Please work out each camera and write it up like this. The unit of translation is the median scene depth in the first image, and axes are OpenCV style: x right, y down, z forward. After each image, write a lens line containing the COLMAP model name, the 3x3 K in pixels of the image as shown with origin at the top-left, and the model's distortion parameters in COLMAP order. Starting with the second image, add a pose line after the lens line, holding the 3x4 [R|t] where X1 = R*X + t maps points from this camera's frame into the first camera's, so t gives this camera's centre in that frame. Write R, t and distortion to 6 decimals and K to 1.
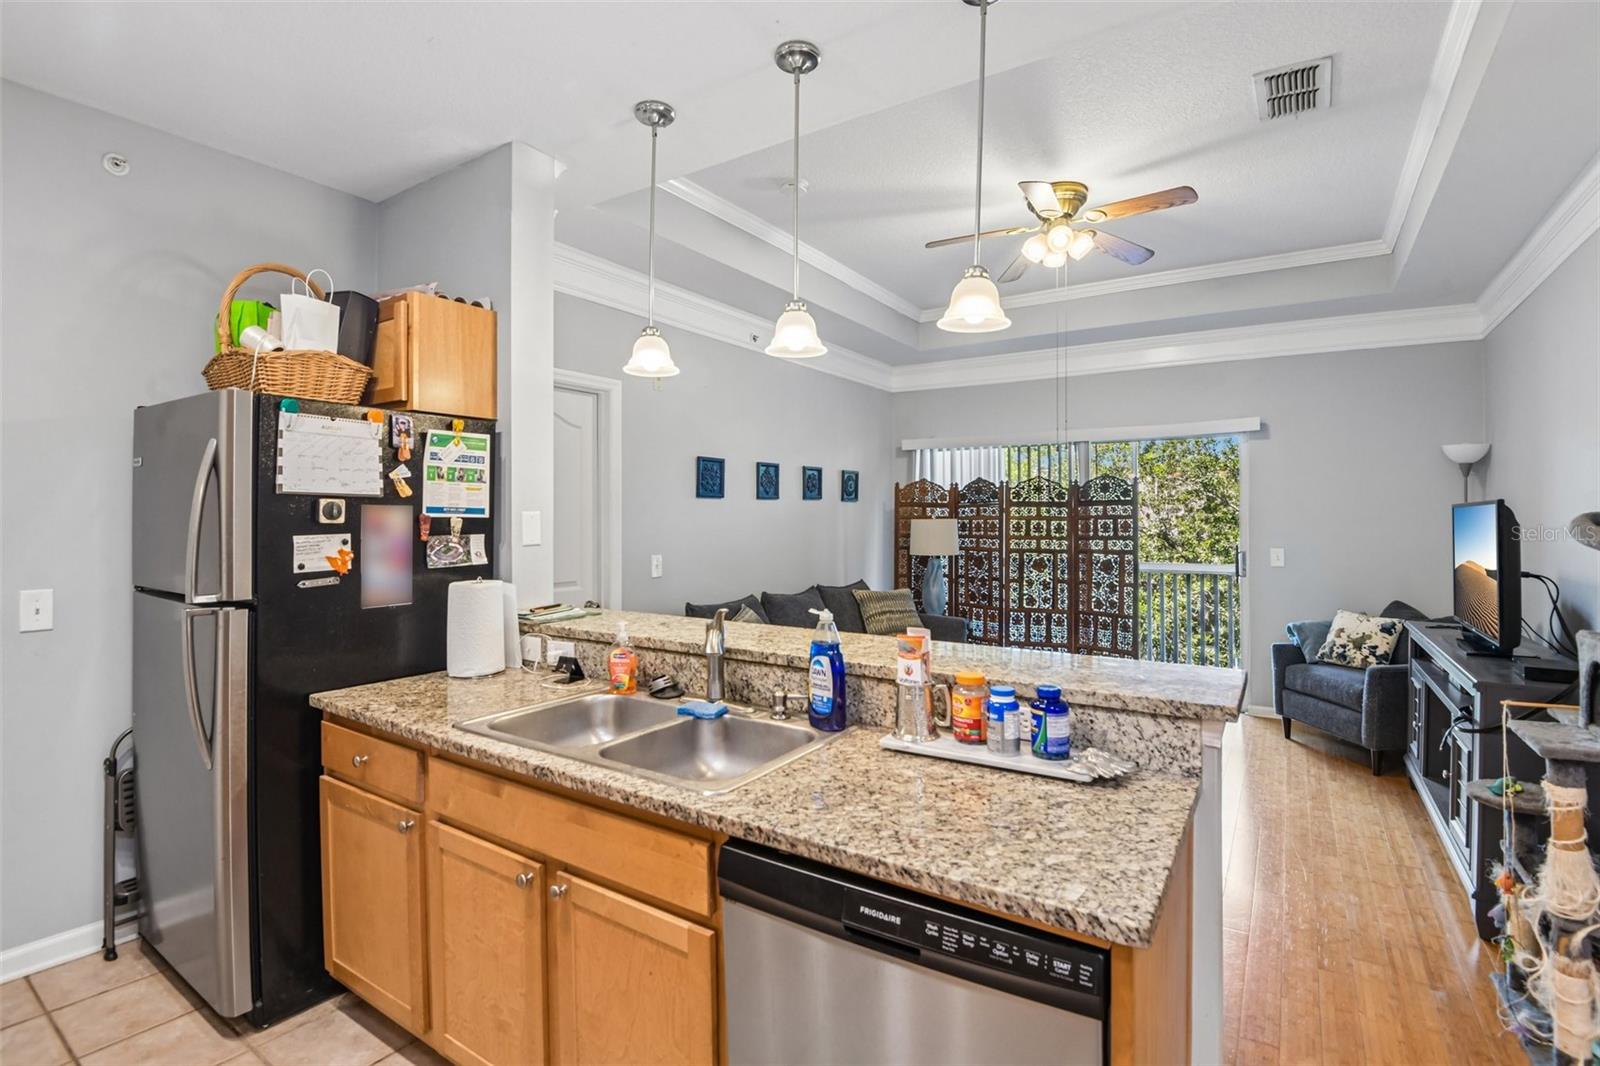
lens RADIAL K [[760.2, 0, 798.6], [0, 760.2, 516.1], [0, 0, 1]] dist [-0.002338, -0.019825]
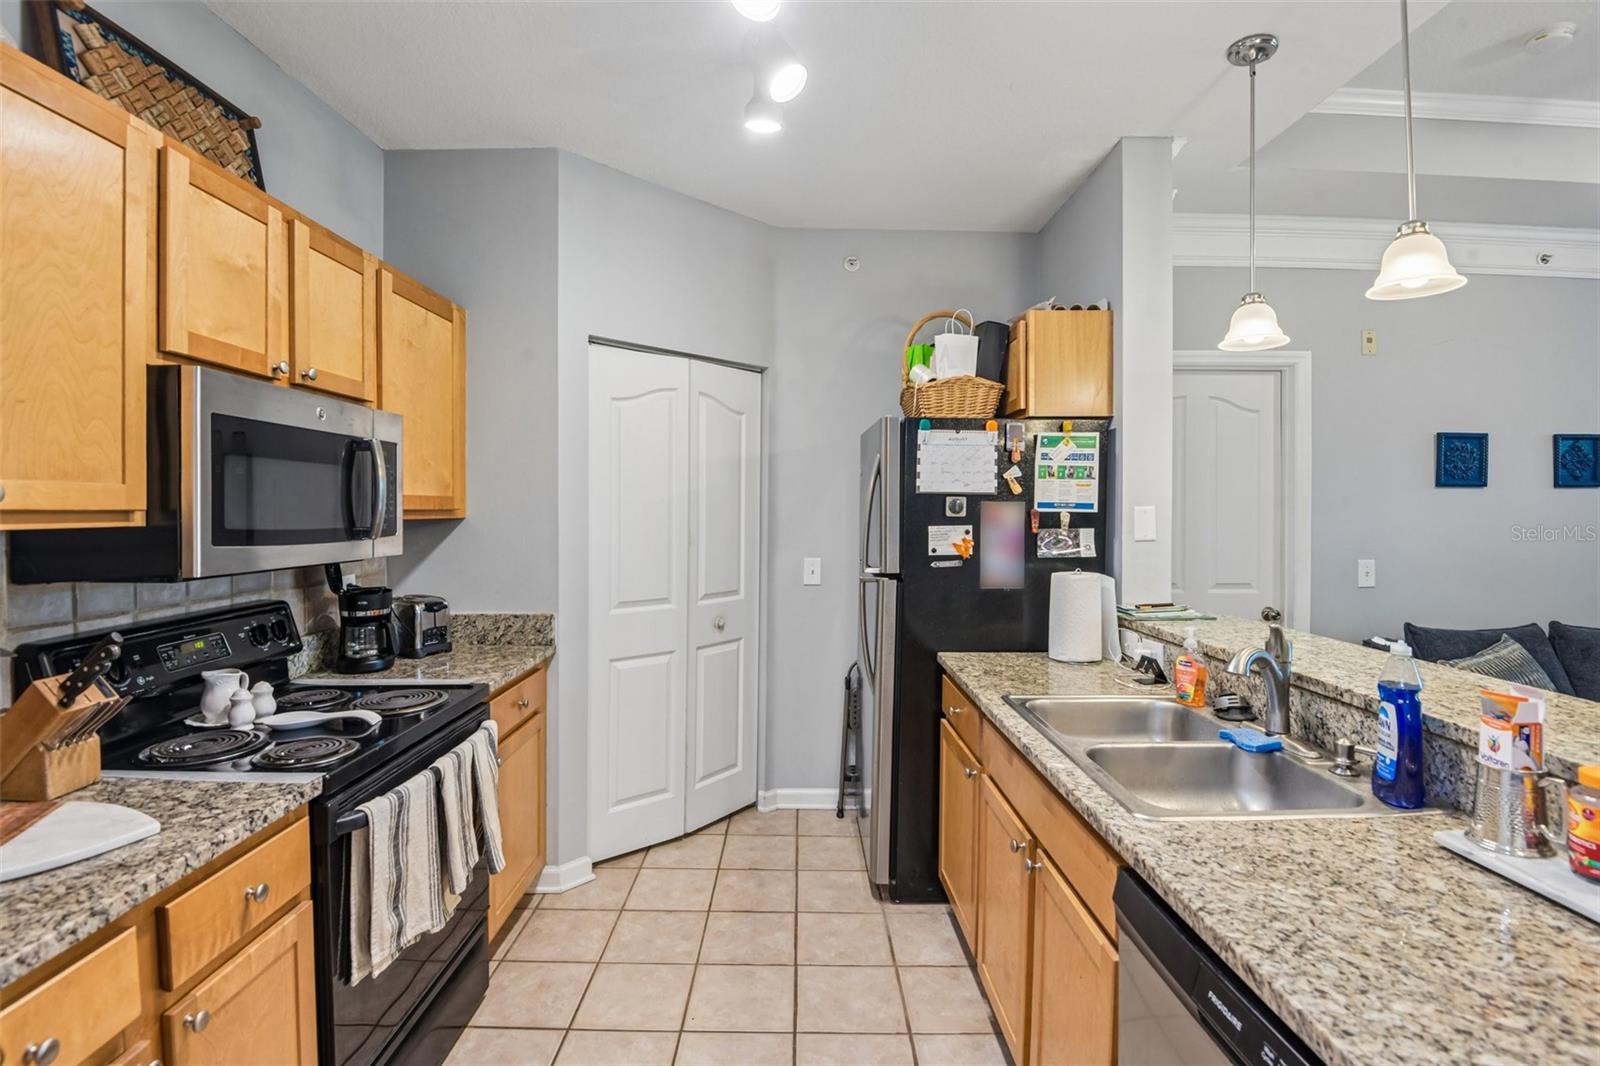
lens RADIAL K [[769.3, 0, 802.3], [0, 769.3, 507.1], [0, 0, 1]] dist [0.000261, -0.019359]
pose [[0.564293, 0.000772, -0.825574, 0.264289], [-0.002375, 0.999997, -0.000688, -0.004159], [0.825571, 0.002349, 0.564293, 0.086224]]
